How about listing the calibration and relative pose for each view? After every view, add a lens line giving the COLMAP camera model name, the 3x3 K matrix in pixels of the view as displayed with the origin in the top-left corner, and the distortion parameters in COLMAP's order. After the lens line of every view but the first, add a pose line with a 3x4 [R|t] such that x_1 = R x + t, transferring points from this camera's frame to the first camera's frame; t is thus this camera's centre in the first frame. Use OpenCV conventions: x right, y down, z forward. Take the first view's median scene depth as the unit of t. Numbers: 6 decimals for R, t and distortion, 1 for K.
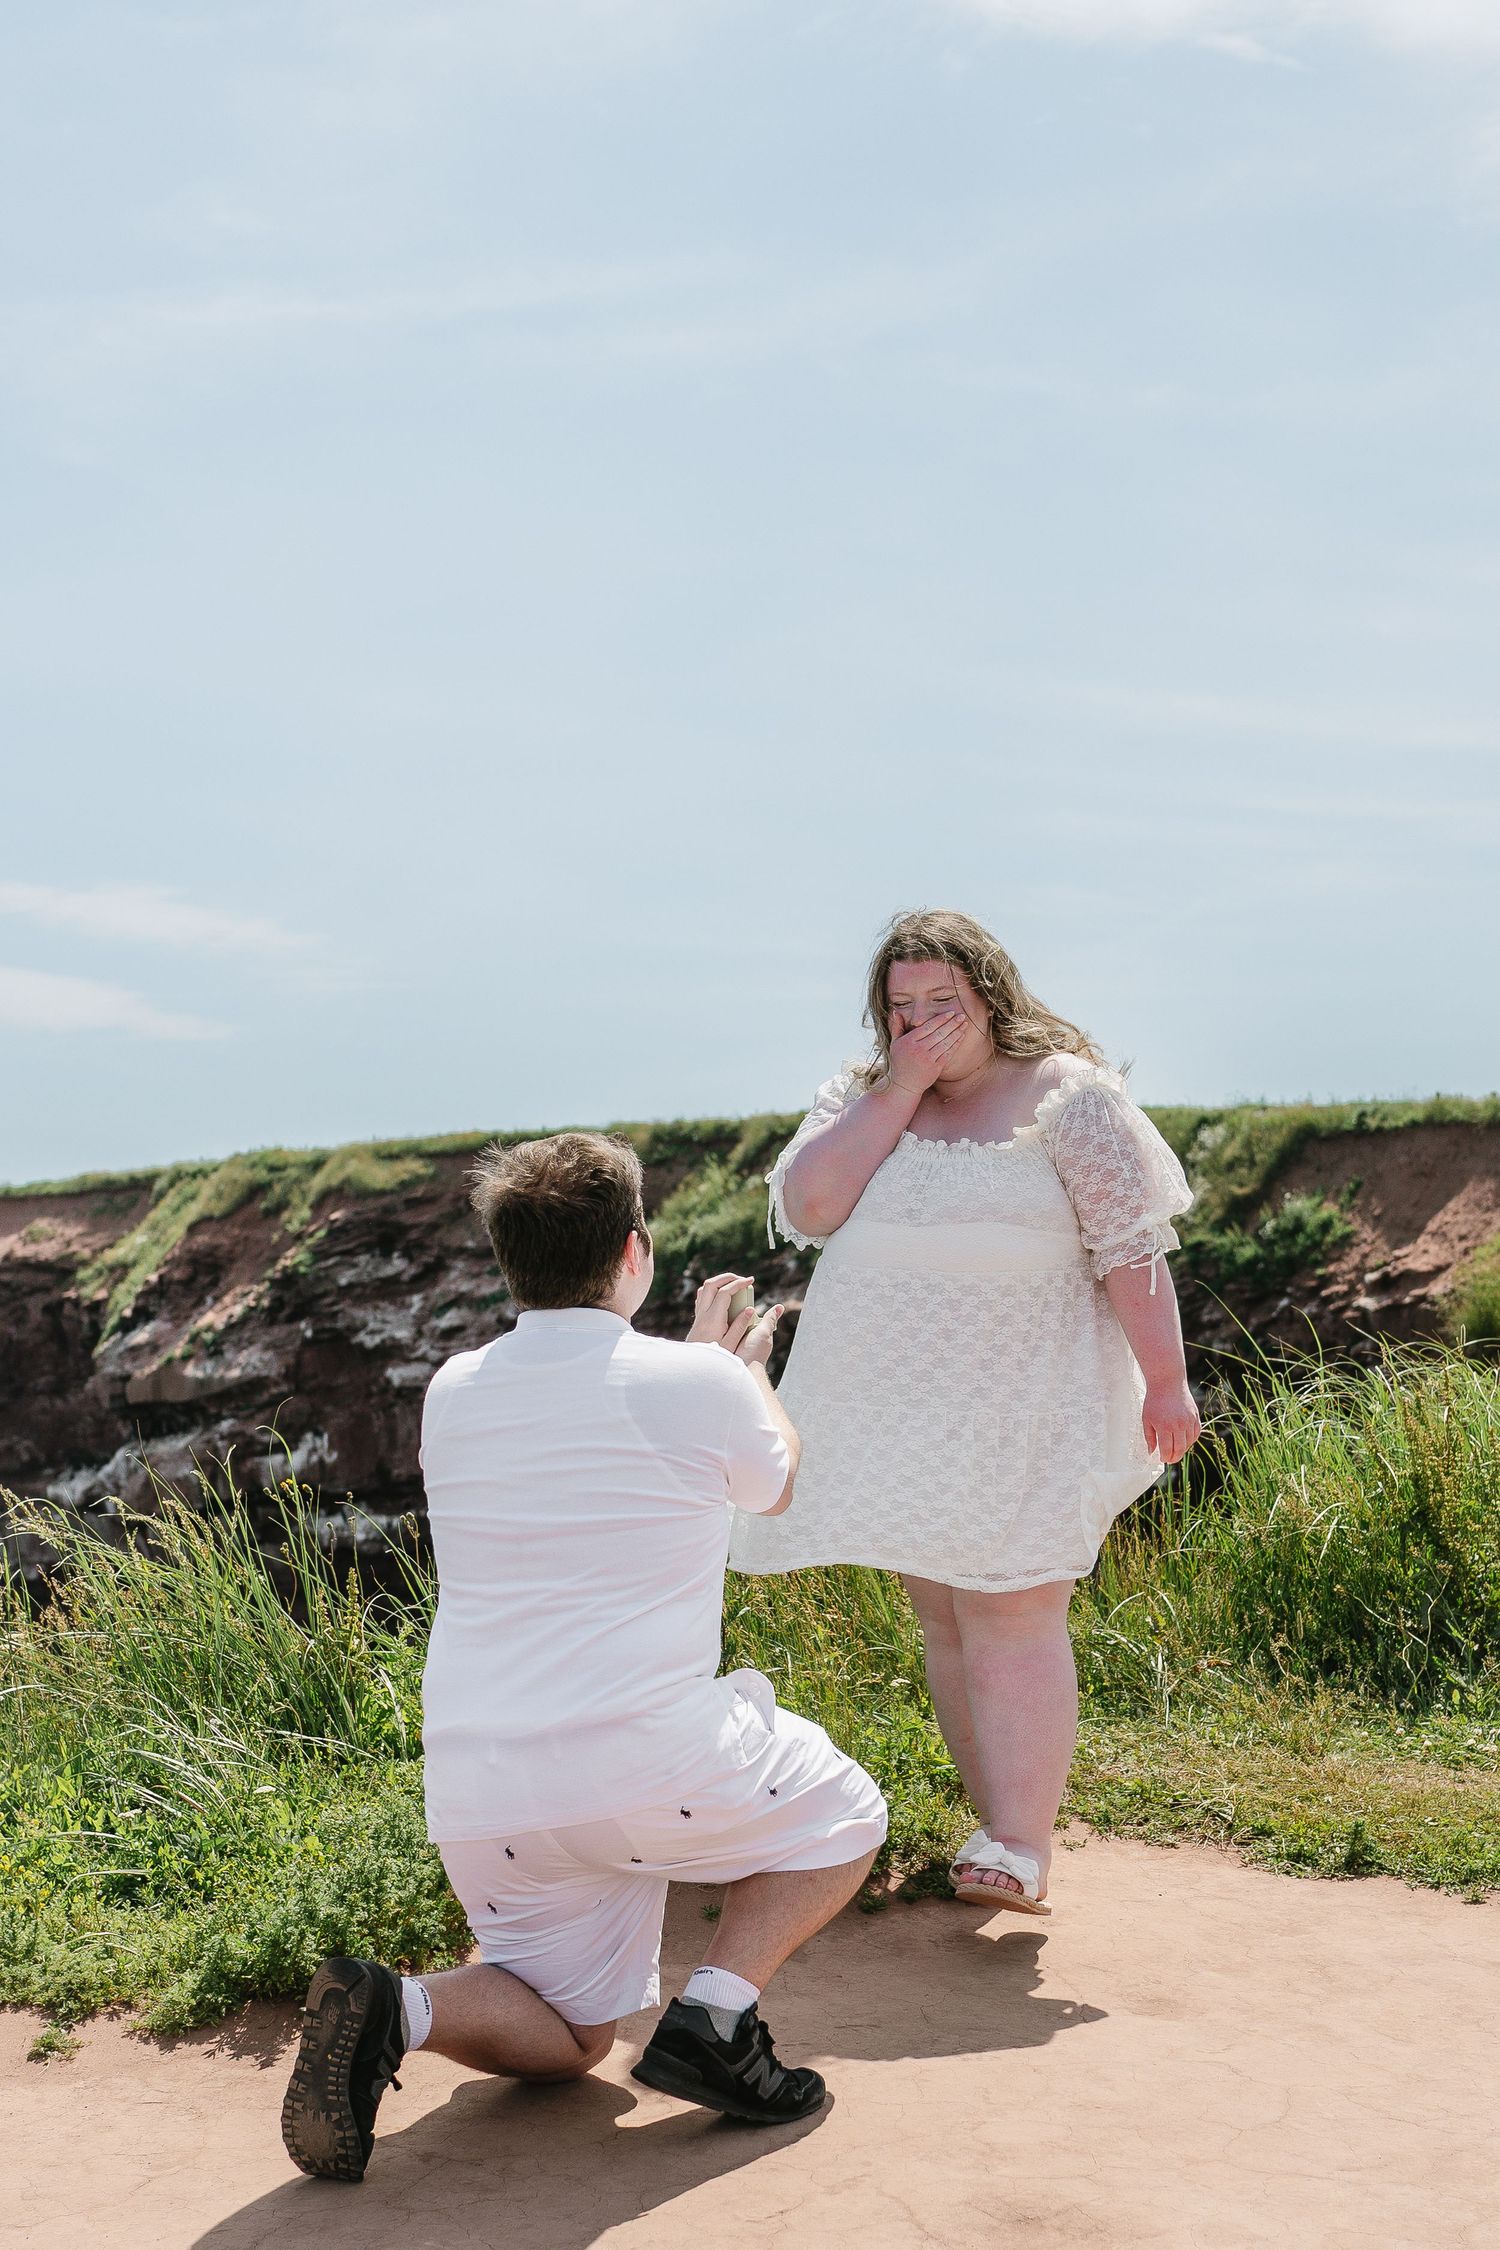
lens RADIAL K [[3659.1, 0, 888.0], [0, 3659.1, 1370.1], [0, 0, 1]] dist [0.050032, 0.000000]
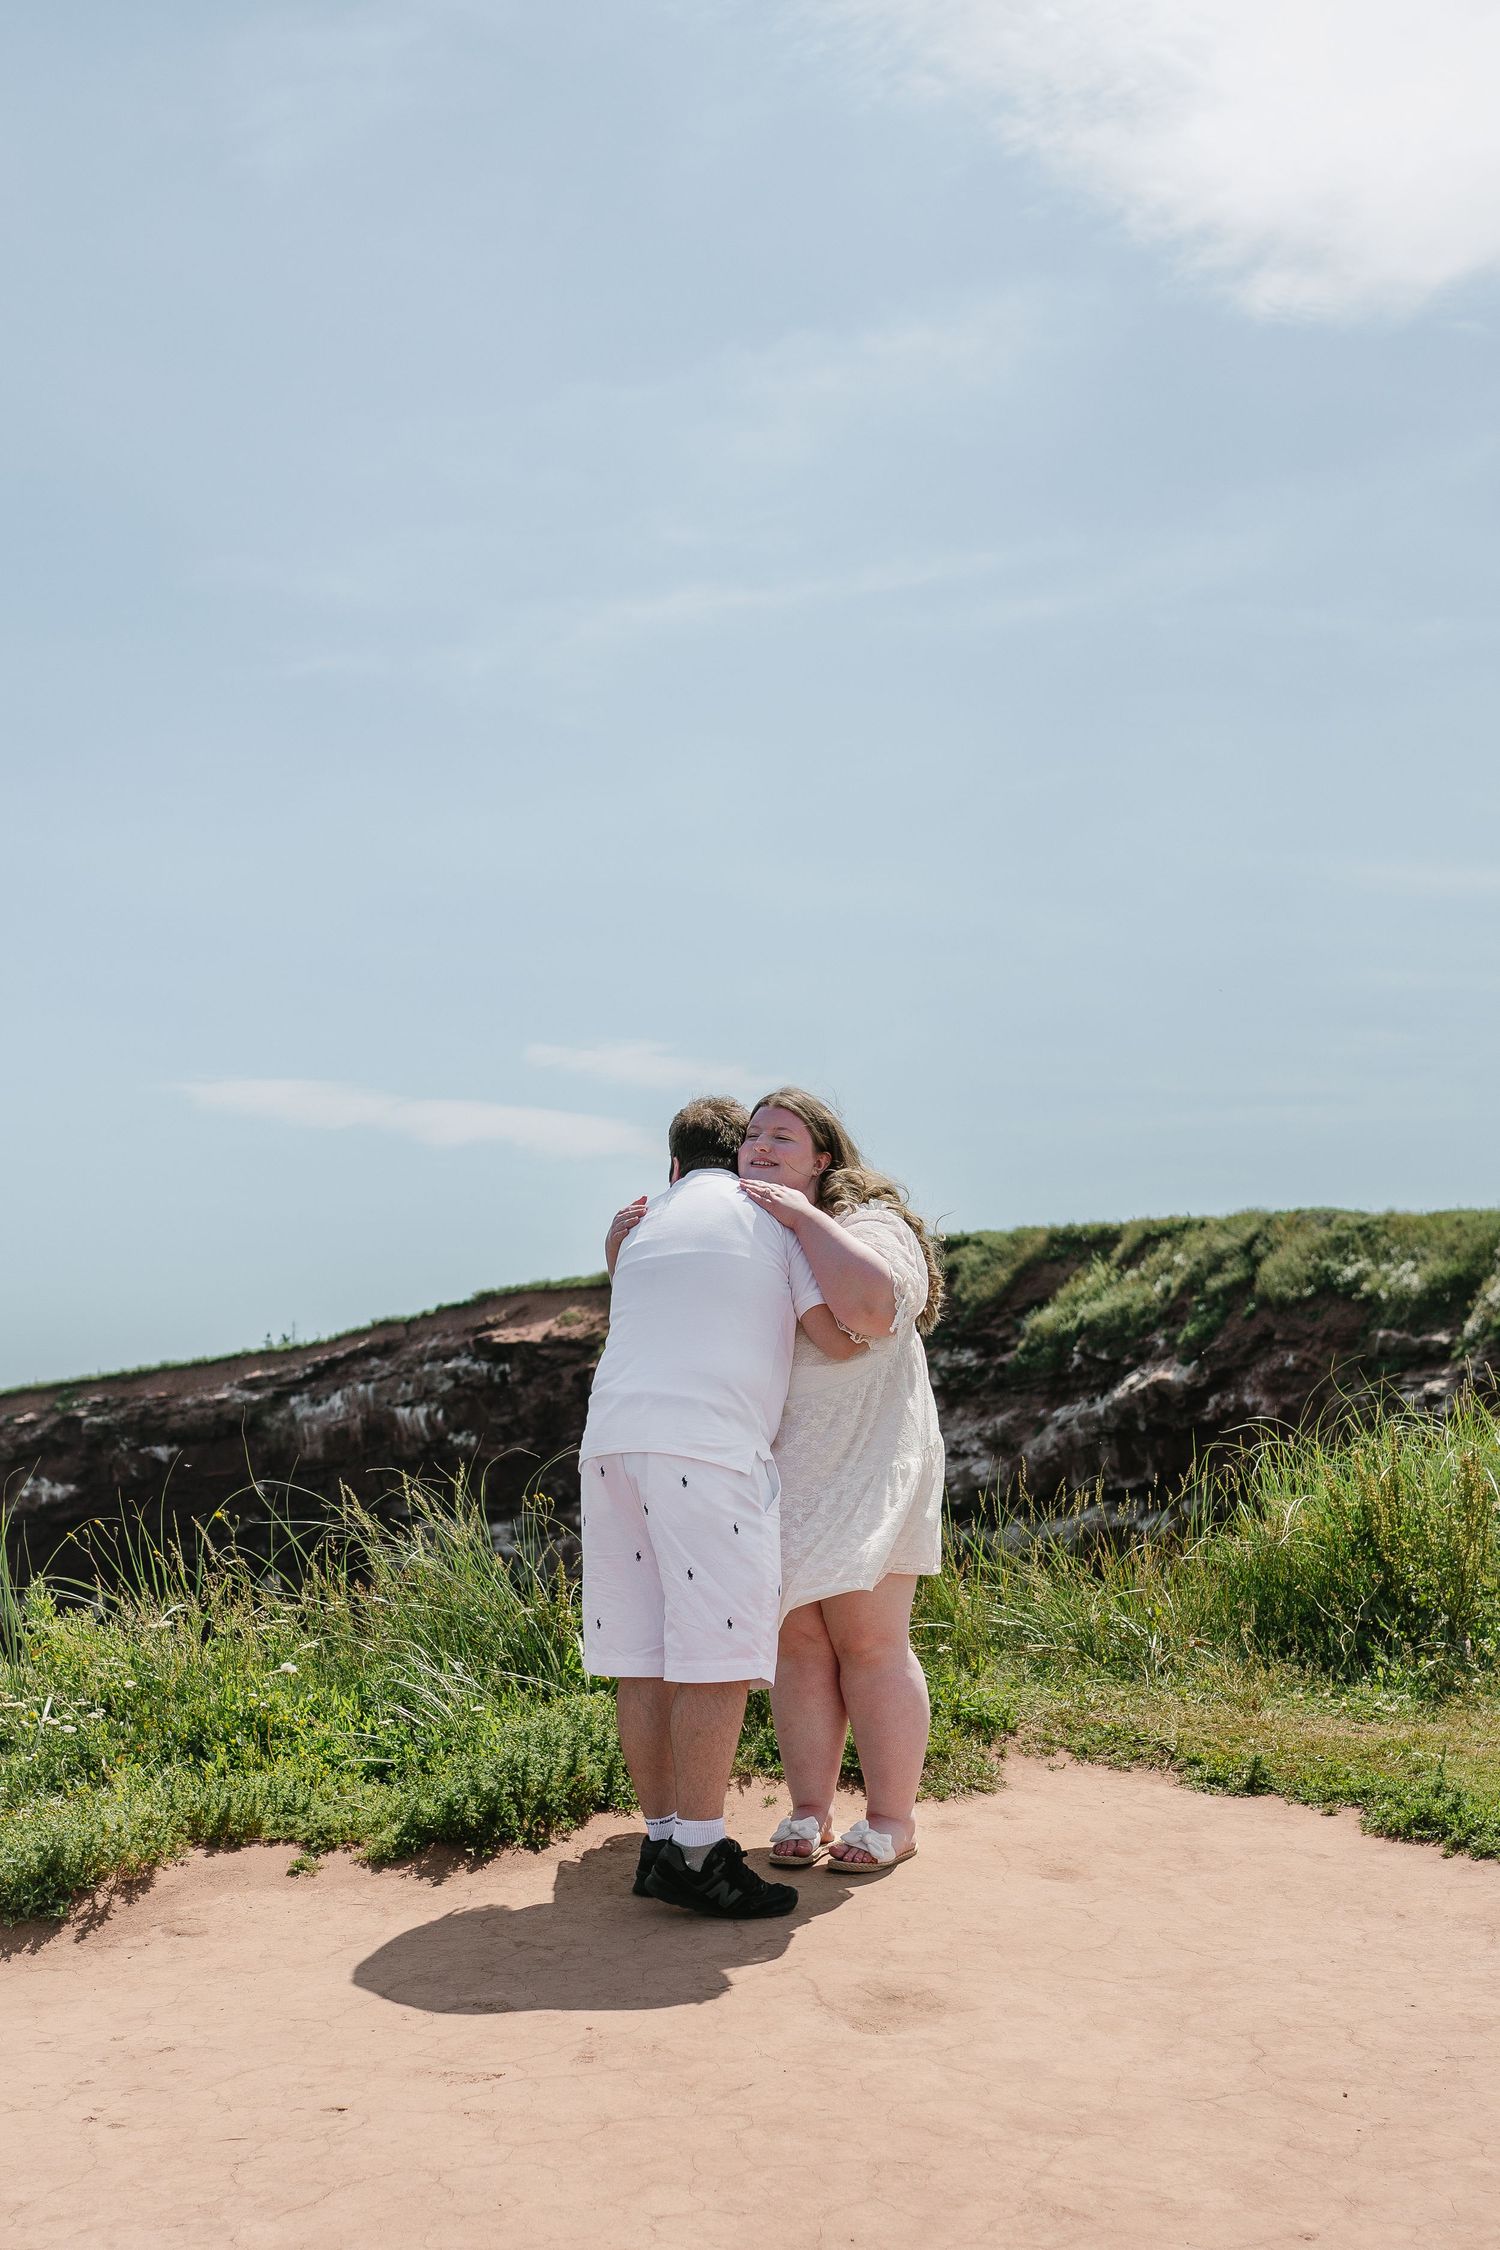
lens RADIAL K [[3009.1, 0, 671.6], [0, 3009.1, 1387.9], [0, 0, 1]] dist [0.054781, 0.000000]
pose [[0.978804, 0.002789, -0.204782, 0.133156], [-0.005448, 0.999908, -0.012420, 0.000263], [0.204728, 0.013272, 0.978729, -0.145537]]
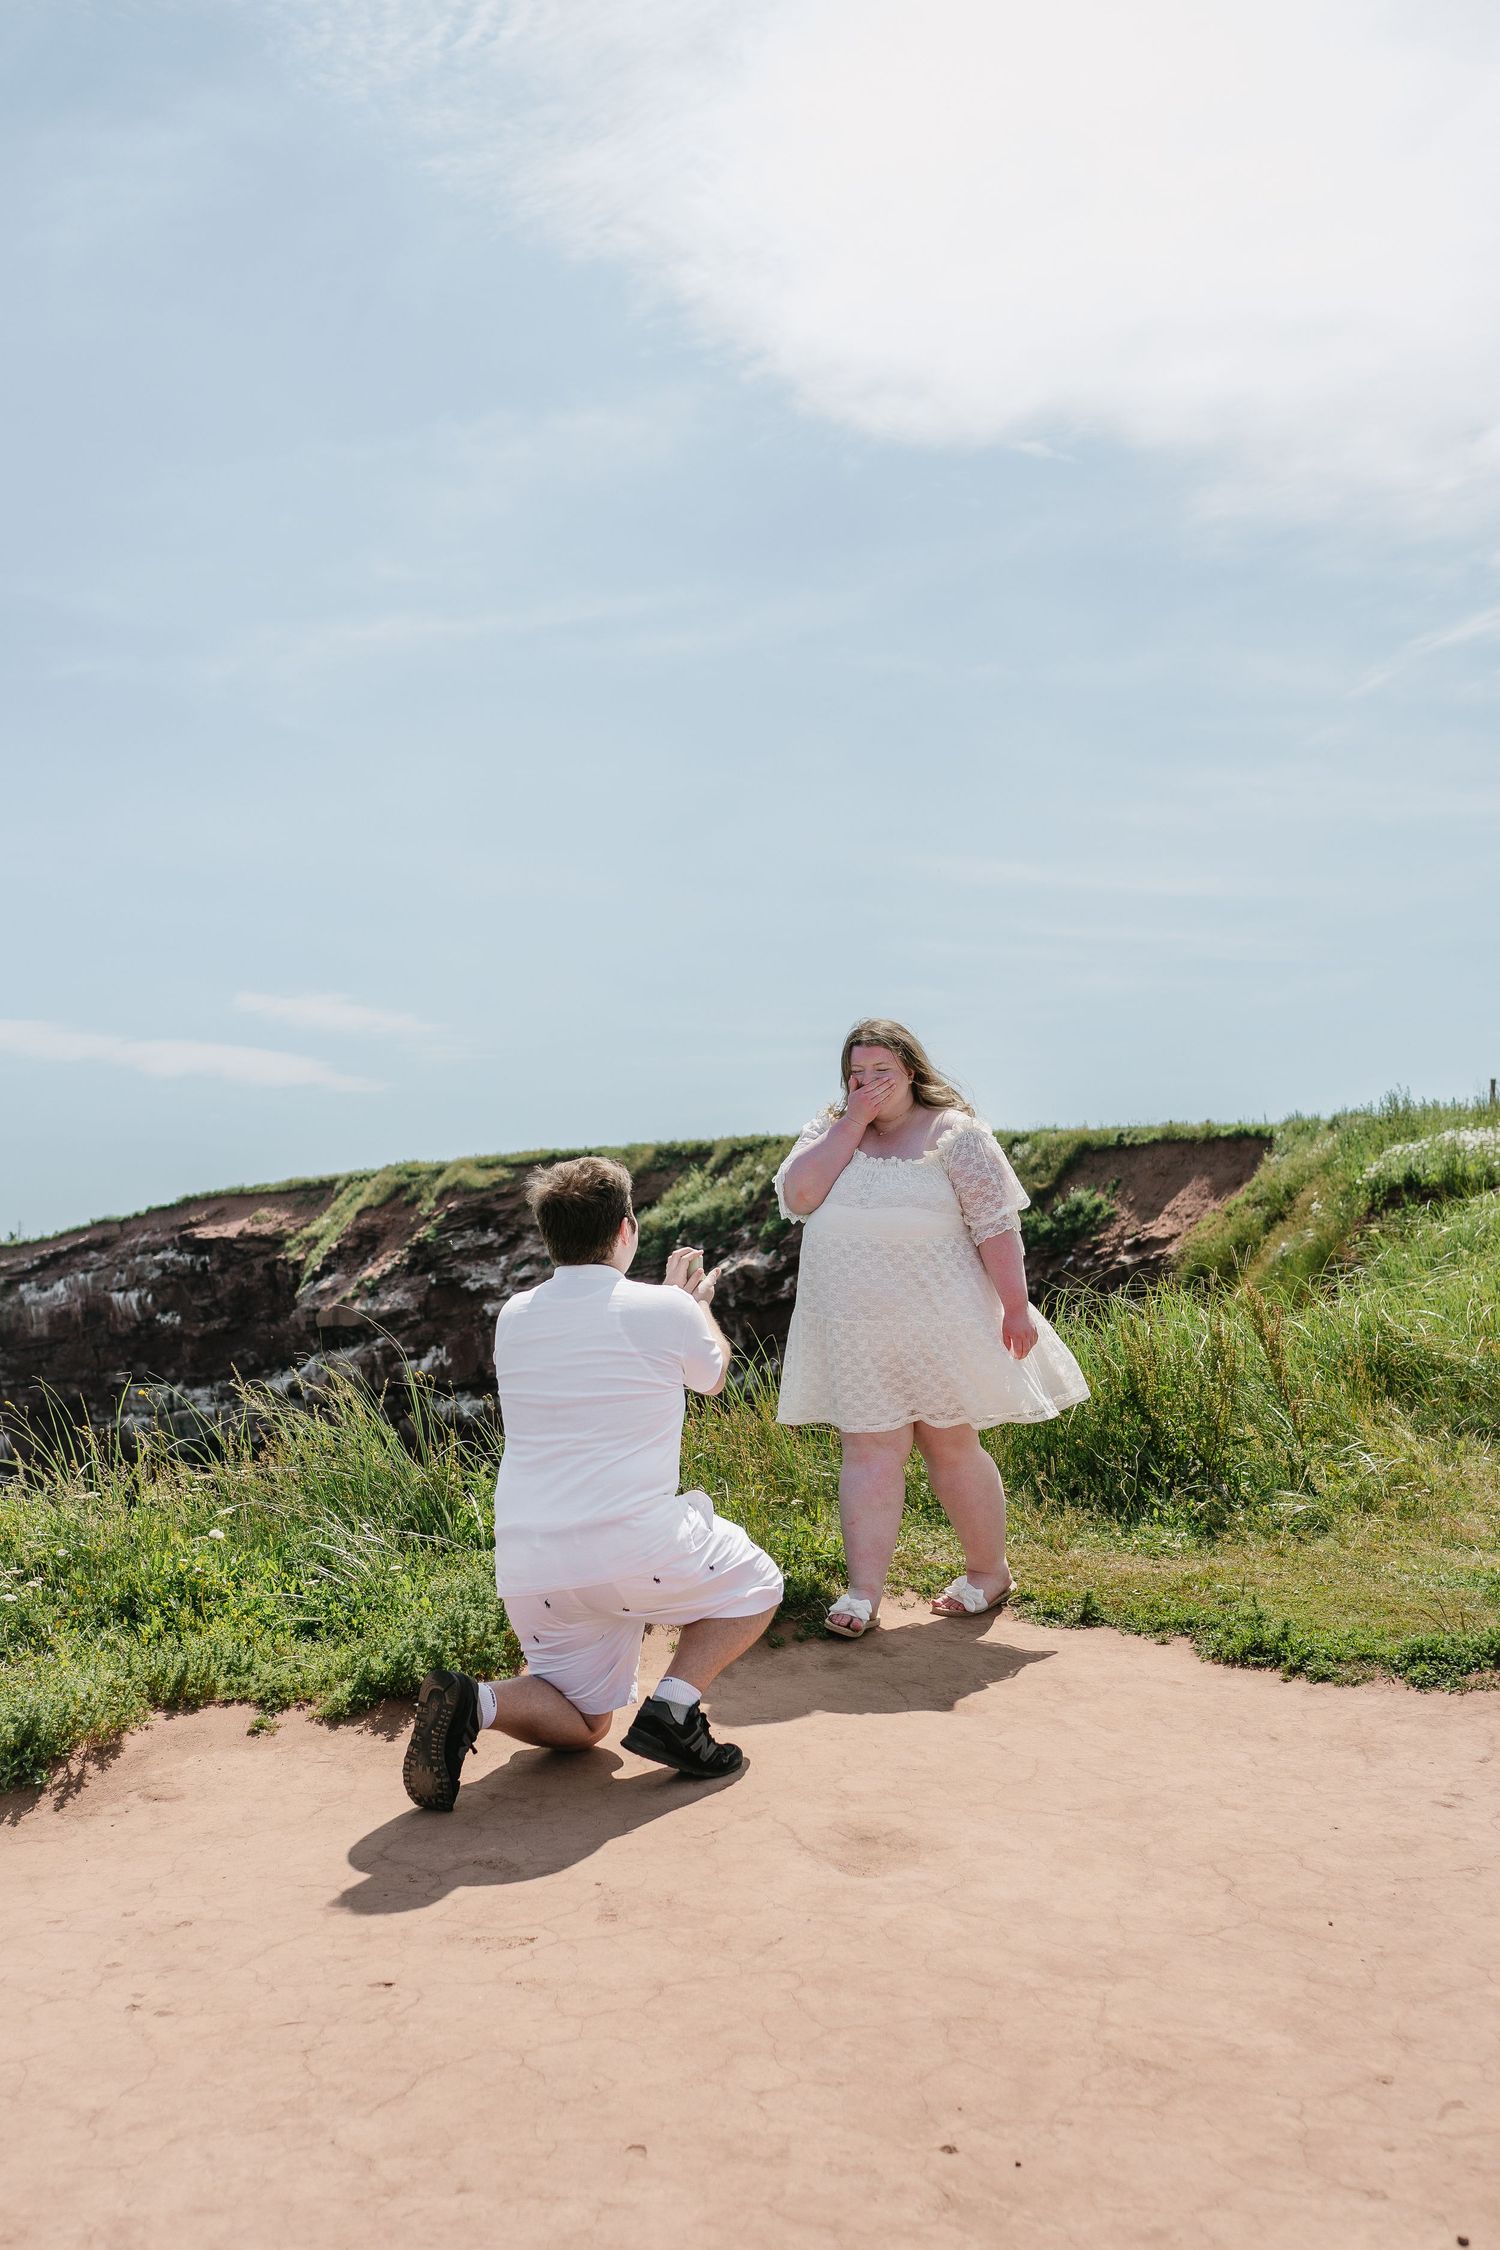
lens RADIAL K [[2404.6, 0, 686.7], [0, 2404.6, 1150.3], [0, 0, 1]] dist [0.046128, 0.000000]
pose [[0.998603, -0.006113, -0.052480, 0.011080], [0.002744, 0.997945, -0.064016, 0.000588], [0.052763, 0.063783, 0.996568, -0.043683]]
